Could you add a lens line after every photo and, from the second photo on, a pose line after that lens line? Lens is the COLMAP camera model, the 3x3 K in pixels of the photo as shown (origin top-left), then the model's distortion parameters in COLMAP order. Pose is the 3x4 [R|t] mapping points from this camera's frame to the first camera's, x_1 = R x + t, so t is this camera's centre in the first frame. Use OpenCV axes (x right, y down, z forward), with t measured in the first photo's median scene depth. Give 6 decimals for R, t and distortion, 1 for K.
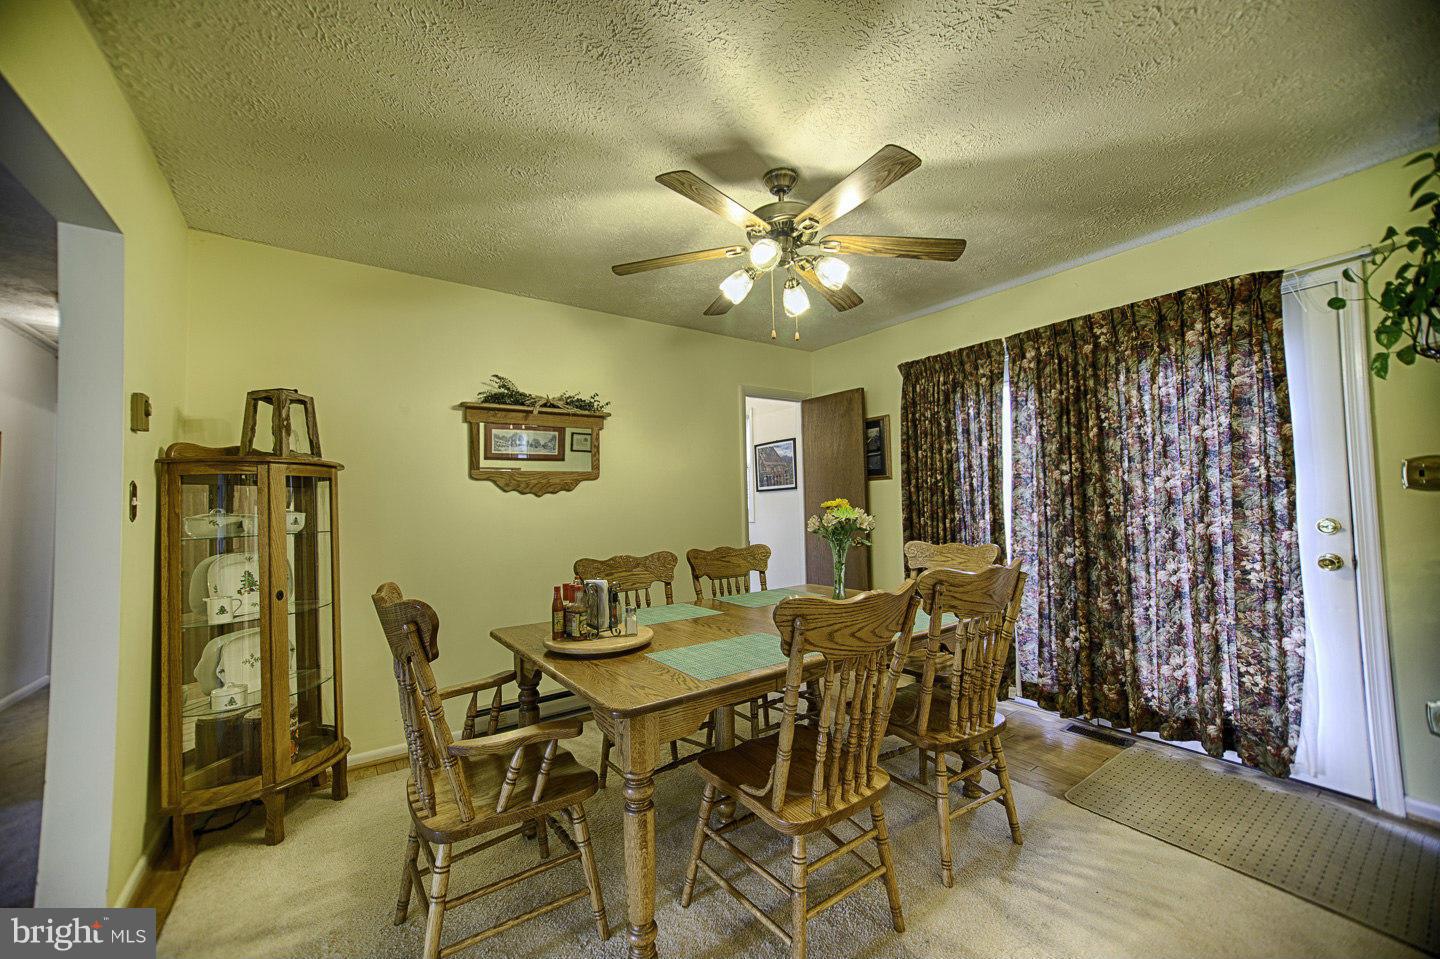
lens RADIAL K [[551.2, 0, 719.6], [0, 551.2, 483.7], [0, 0, 1]] dist [-0.010800, 0.009638]
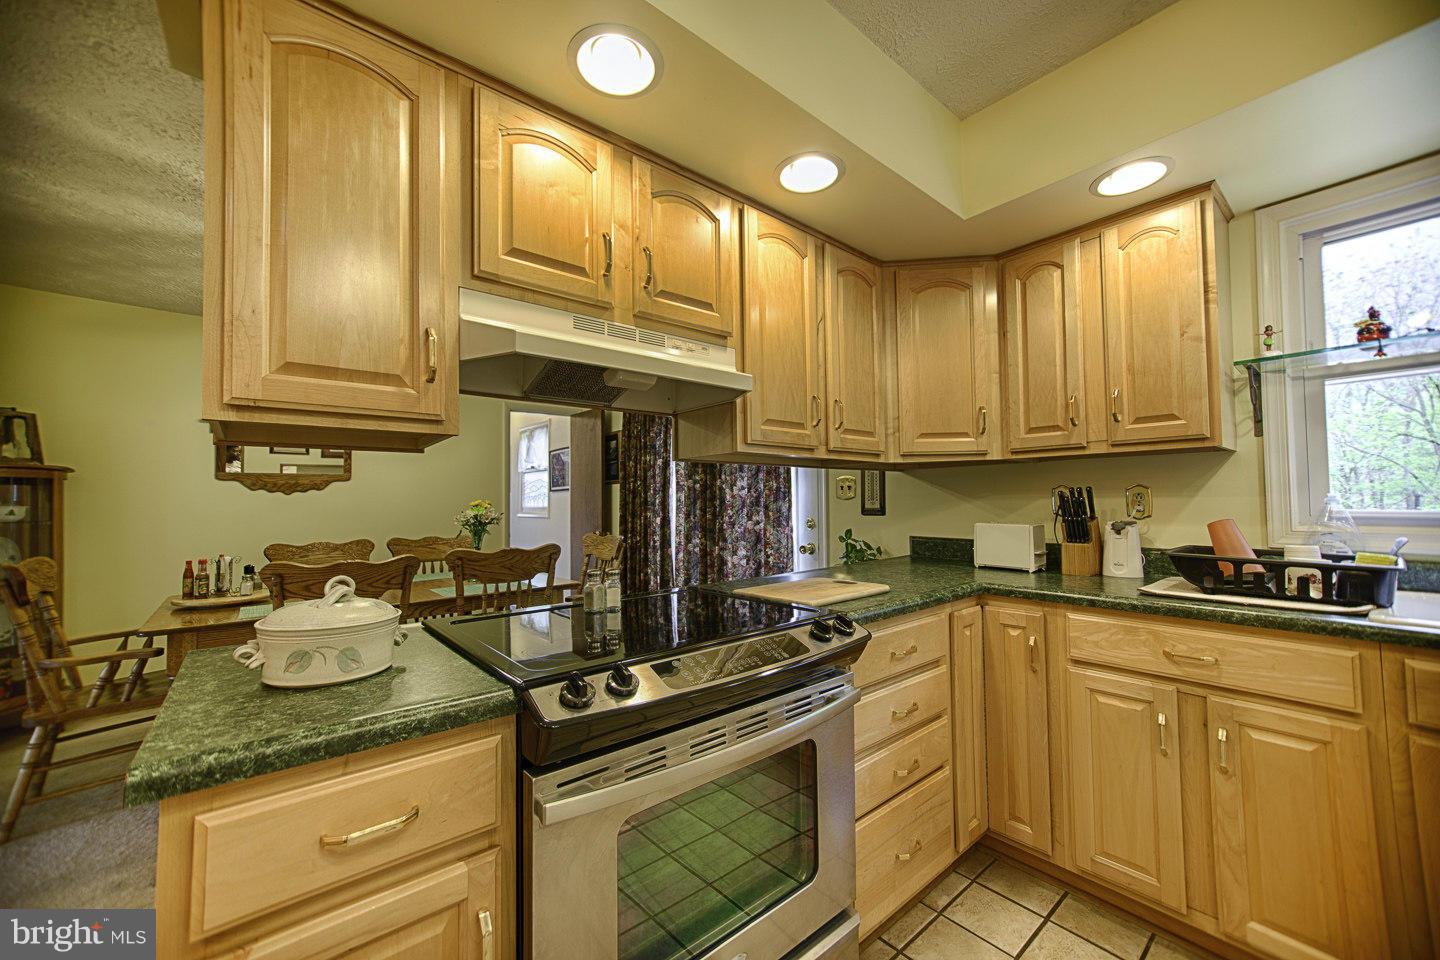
lens RADIAL K [[551.2, 0, 719.6], [0, 551.2, 484.2], [0, 0, 1]] dist [-0.010800, 0.009638]
pose [[0.996942, 0.014731, 0.076749, 0.609818], [-0.015209, 0.999868, 0.005655, -0.023612], [-0.076655, -0.006805, 0.997034, -0.322020]]
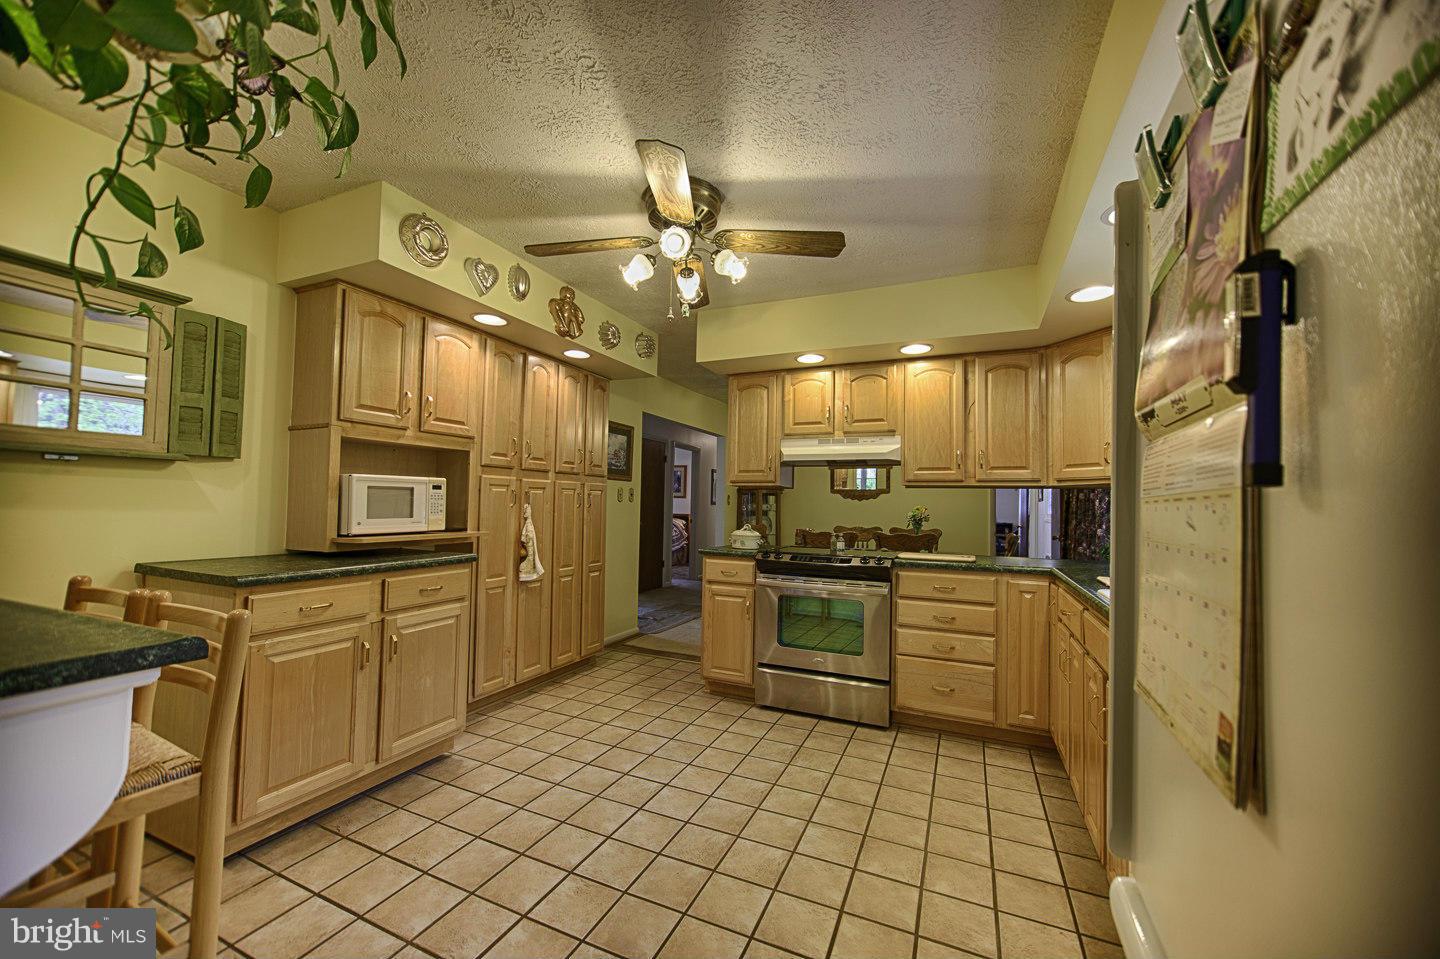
lens RADIAL K [[551.2, 0, 719.6], [0, 551.2, 483.7], [0, 0, 1]] dist [-0.010800, 0.009638]
pose [[0.507051, -0.001765, -0.861914, 1.128669], [0.006211, 0.999979, 0.001606, -0.046051], [0.861894, -0.006168, 0.507051, -0.537057]]
